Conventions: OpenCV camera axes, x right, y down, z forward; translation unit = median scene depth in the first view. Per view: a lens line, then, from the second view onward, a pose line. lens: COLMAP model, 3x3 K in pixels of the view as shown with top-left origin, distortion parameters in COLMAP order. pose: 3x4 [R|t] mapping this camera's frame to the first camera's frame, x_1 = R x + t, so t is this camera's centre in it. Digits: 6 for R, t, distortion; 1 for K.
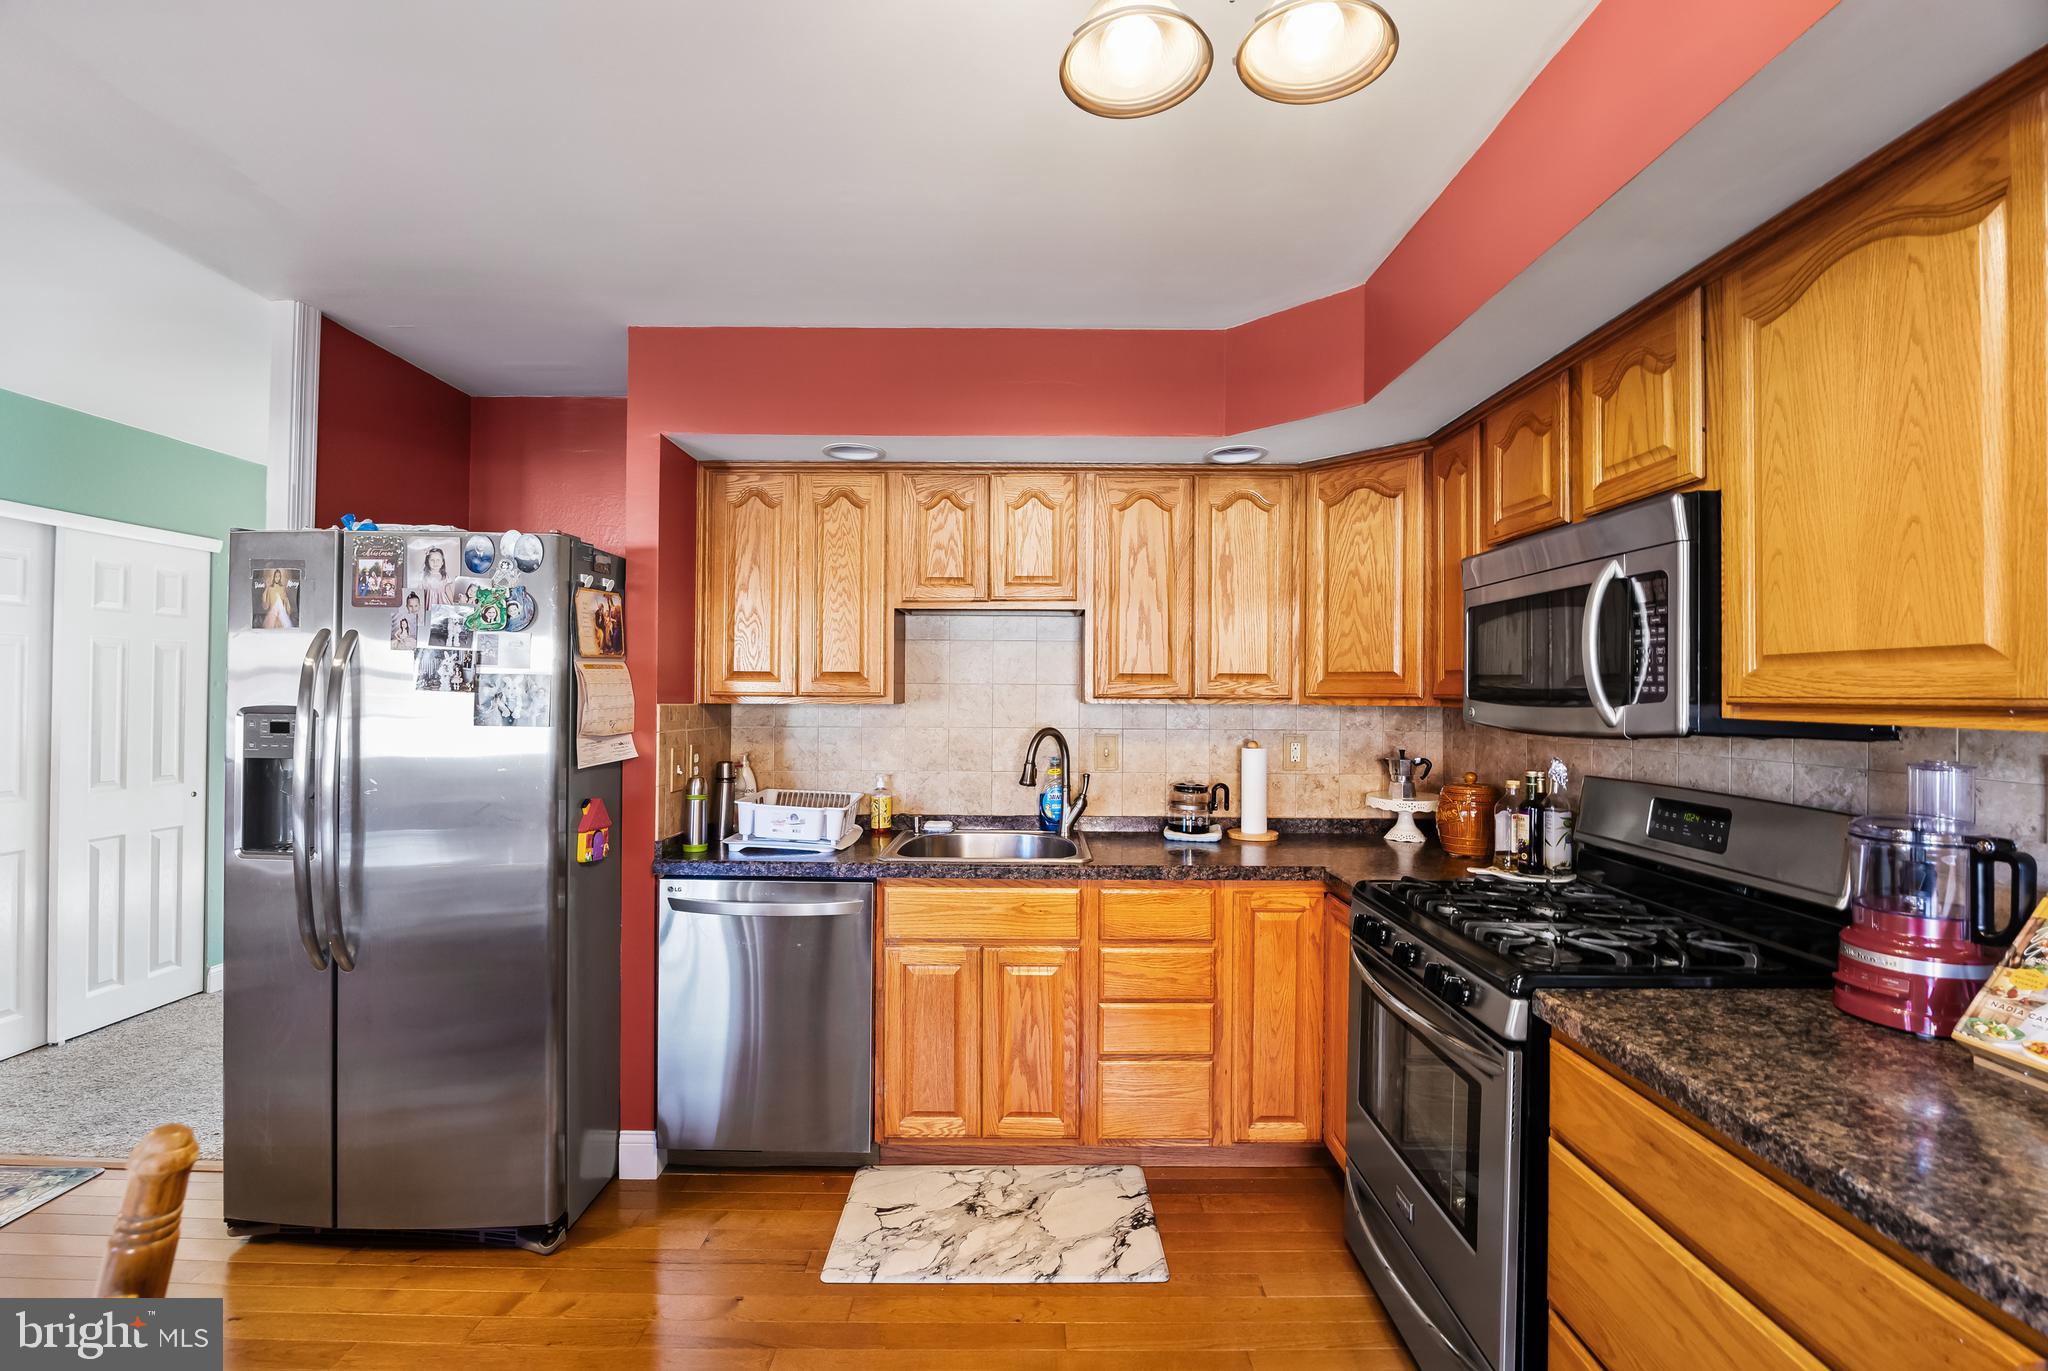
lens RADIAL K [[899.4, 0, 1040.2], [0, 899.4, 687.4], [0, 0, 1]] dist [-0.015345, 0.001598]
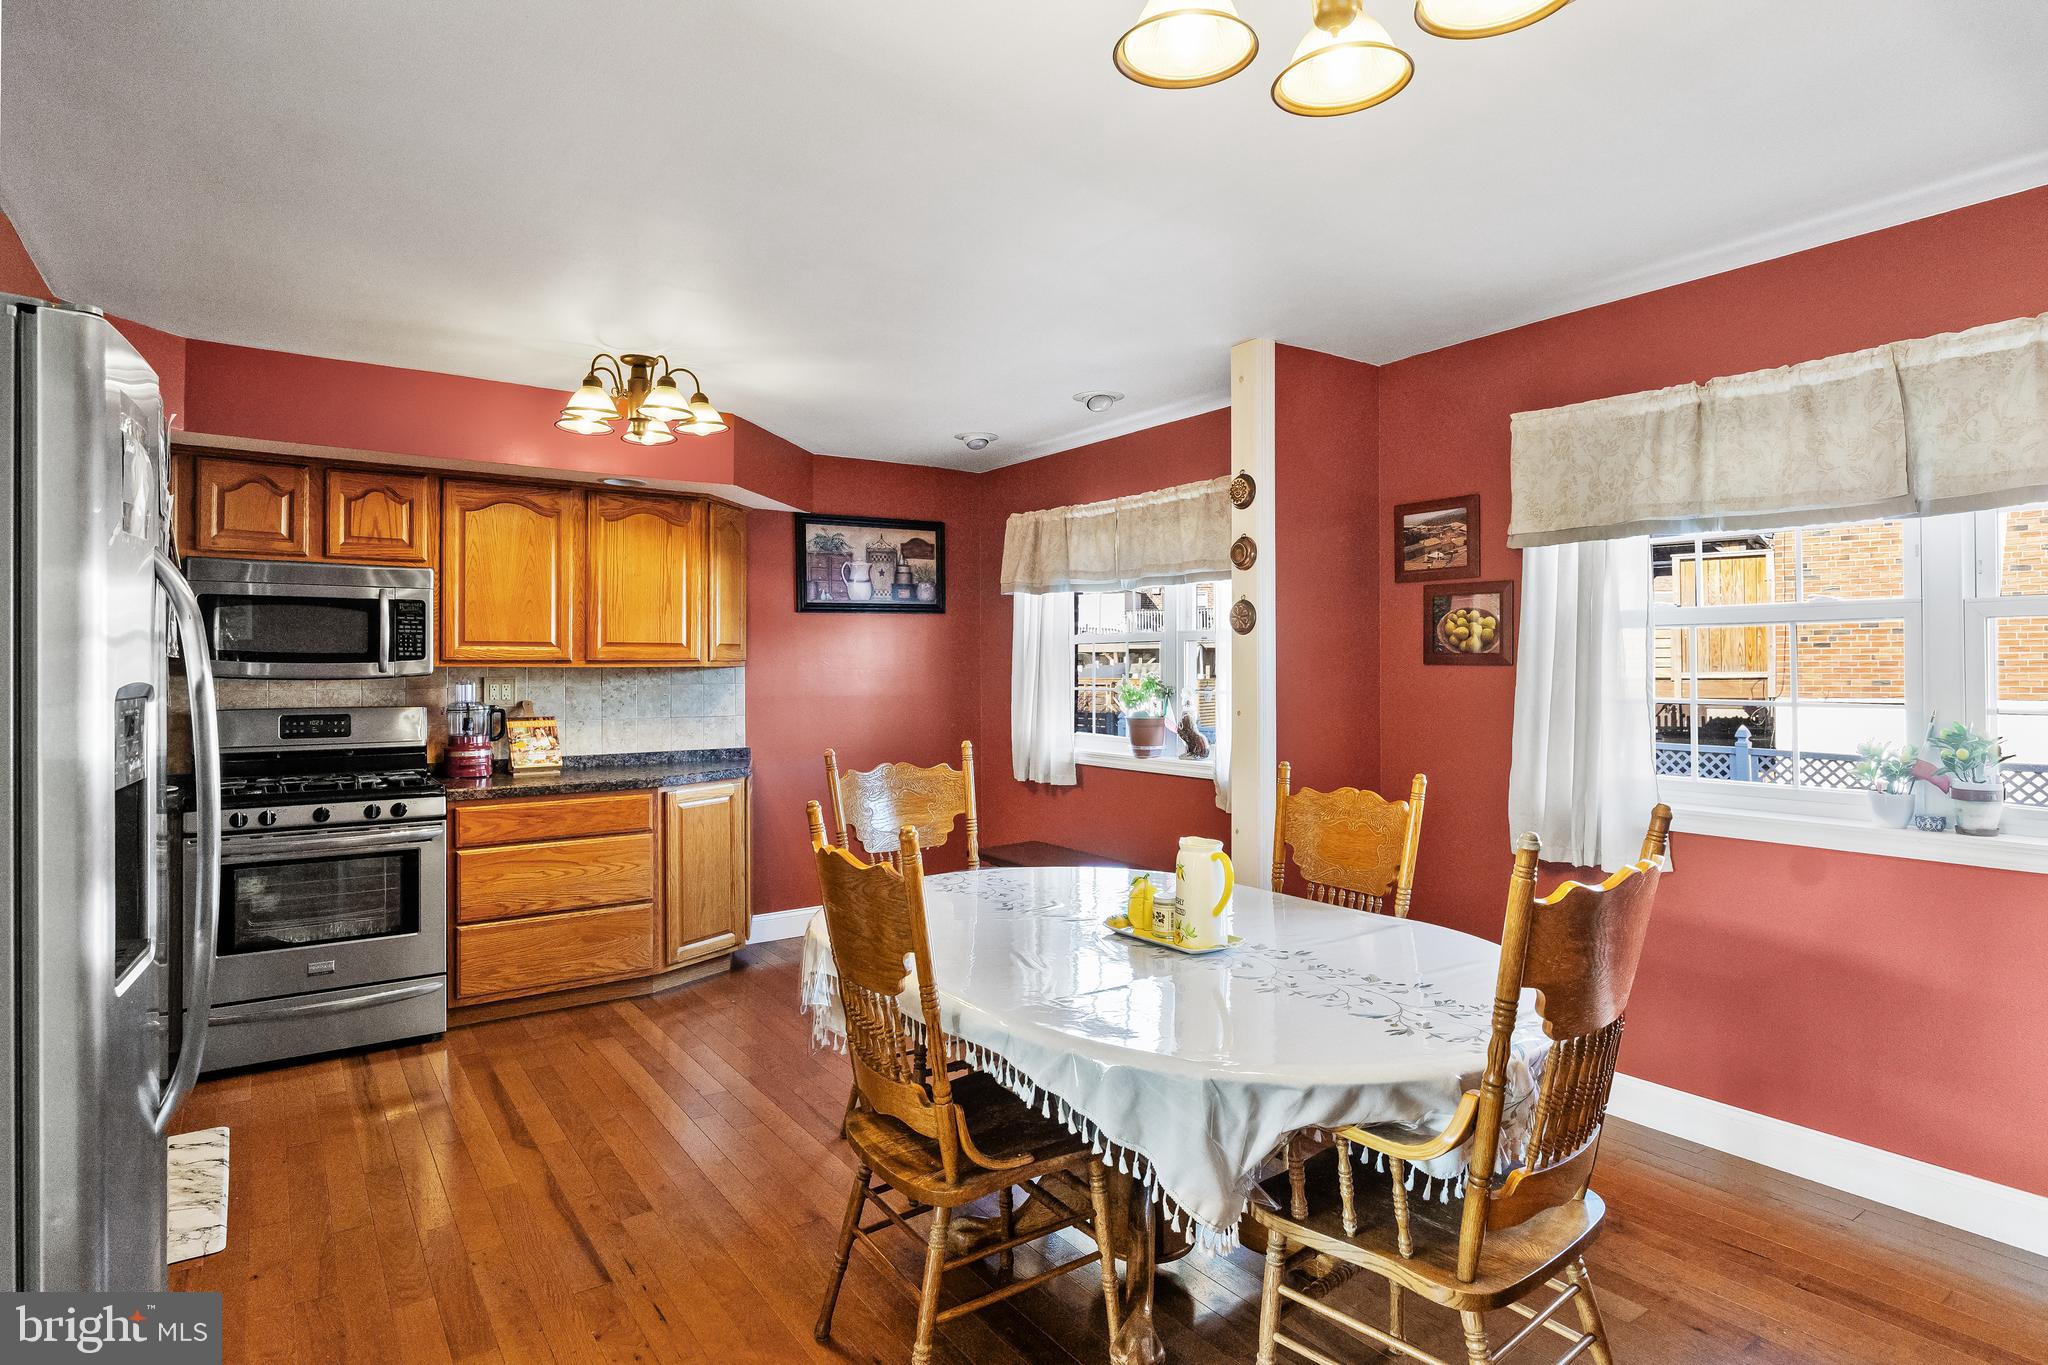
lens RADIAL K [[1094.8, 0, 1029.7], [0, 1094.8, 677.6], [0, 0, 1]] dist [-0.003446, -0.000324]
pose [[-0.573714, -0.019048, 0.818834, -1.602463], [-0.012299, 0.999817, 0.014640, 0.001833], [-0.818963, -0.001672, -0.573844, 0.886015]]
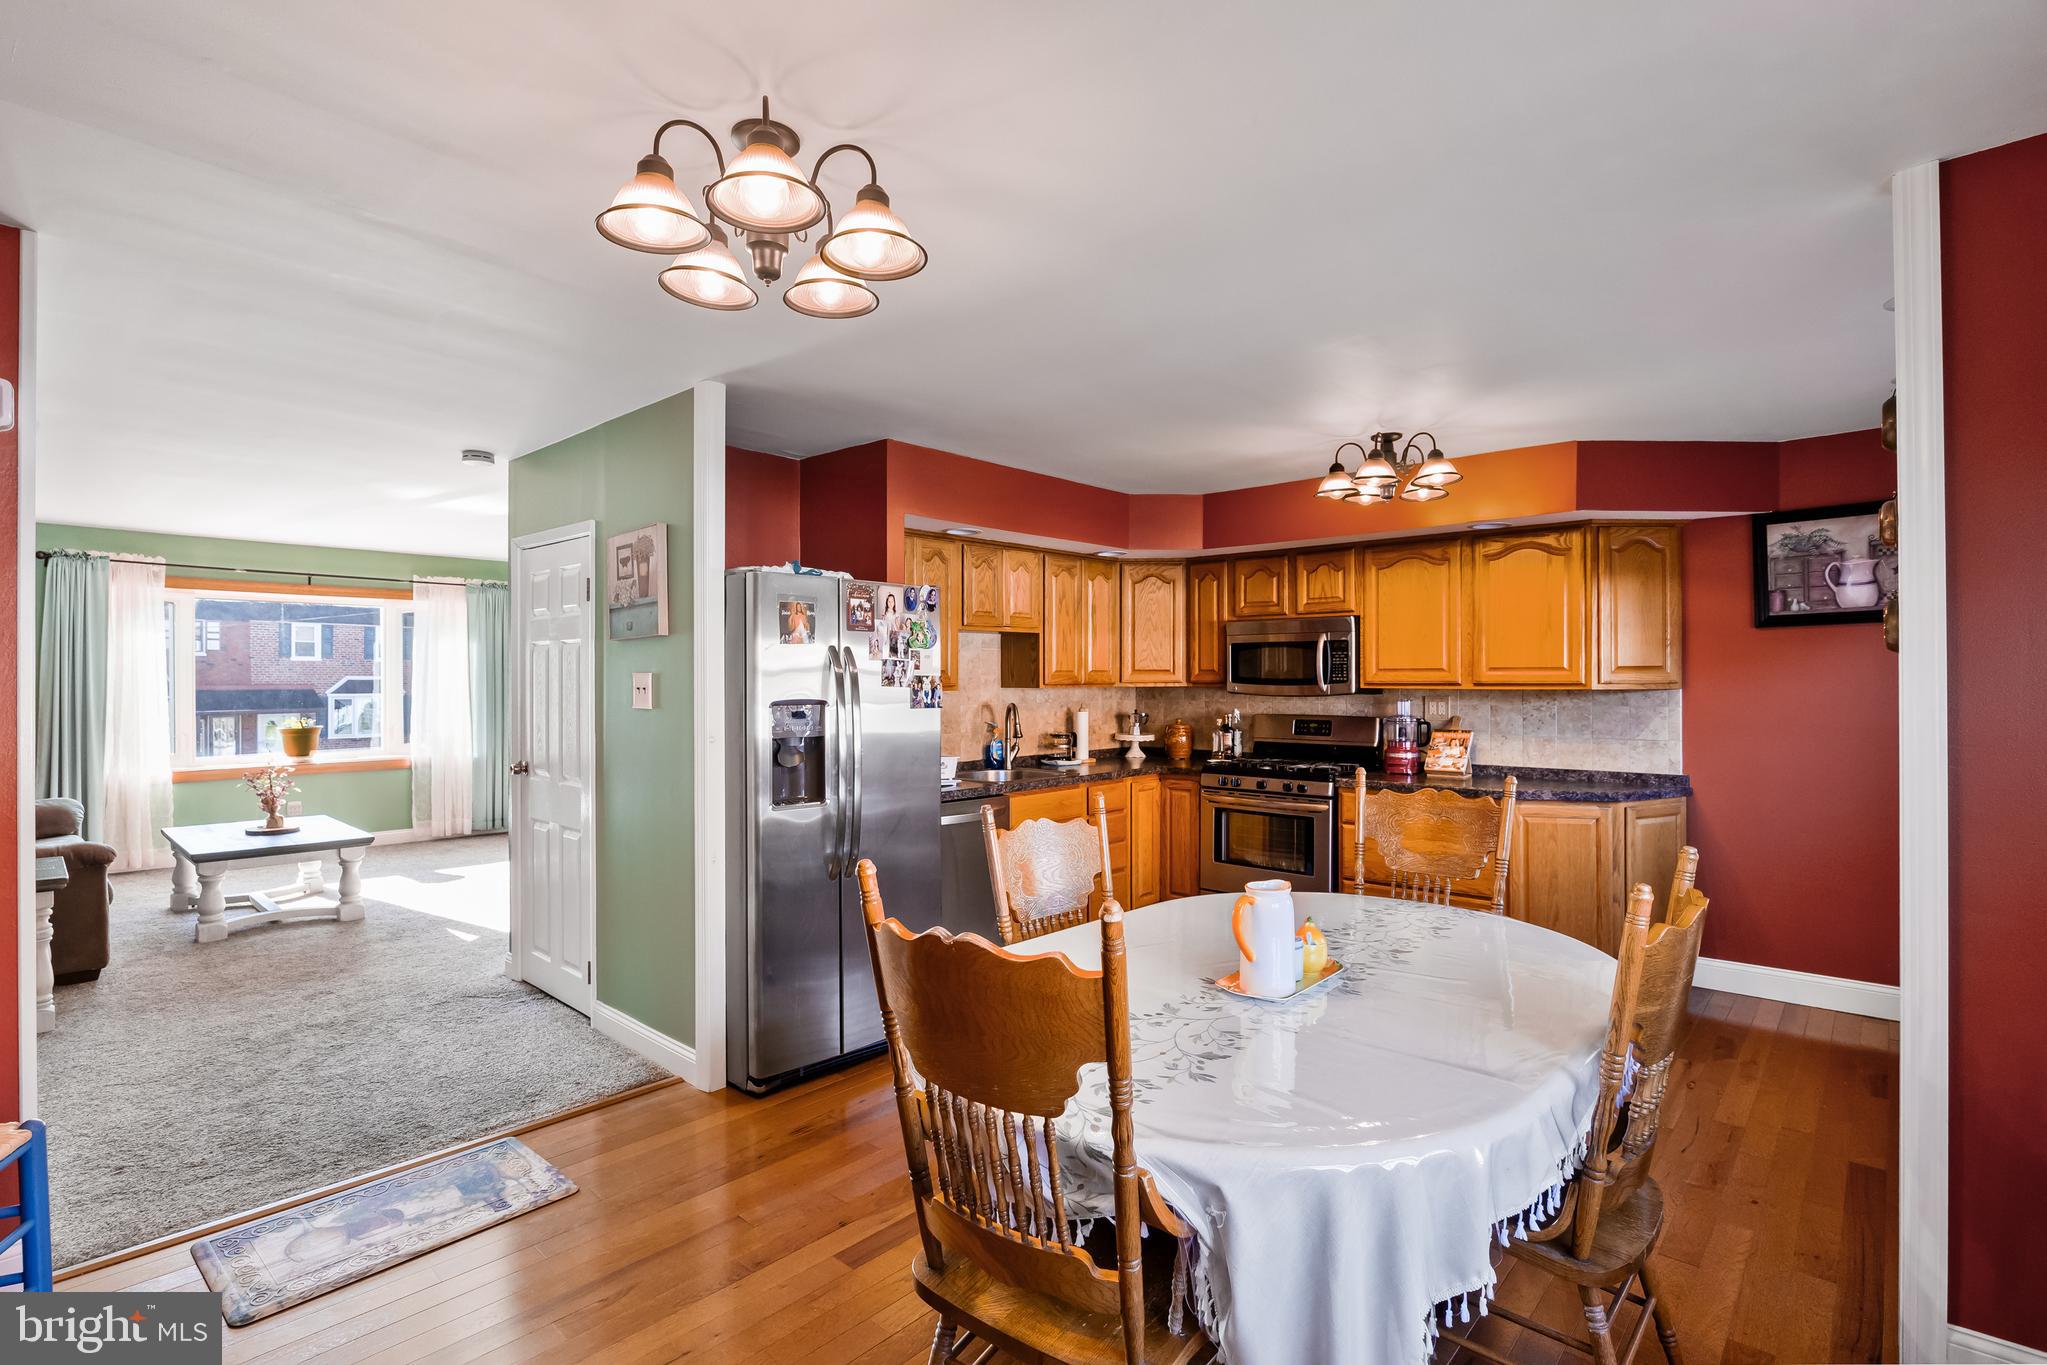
lens RADIAL K [[965.1, 0, 1034.7], [0, 965.1, 682.0], [0, 0, 1]] dist [-0.013277, 0.000094]
pose [[0.671188, -0.013441, 0.741165, -1.643457], [0.002761, 0.999874, 0.015632, -0.027859], [-0.741282, -0.008446, 0.671141, -0.280371]]
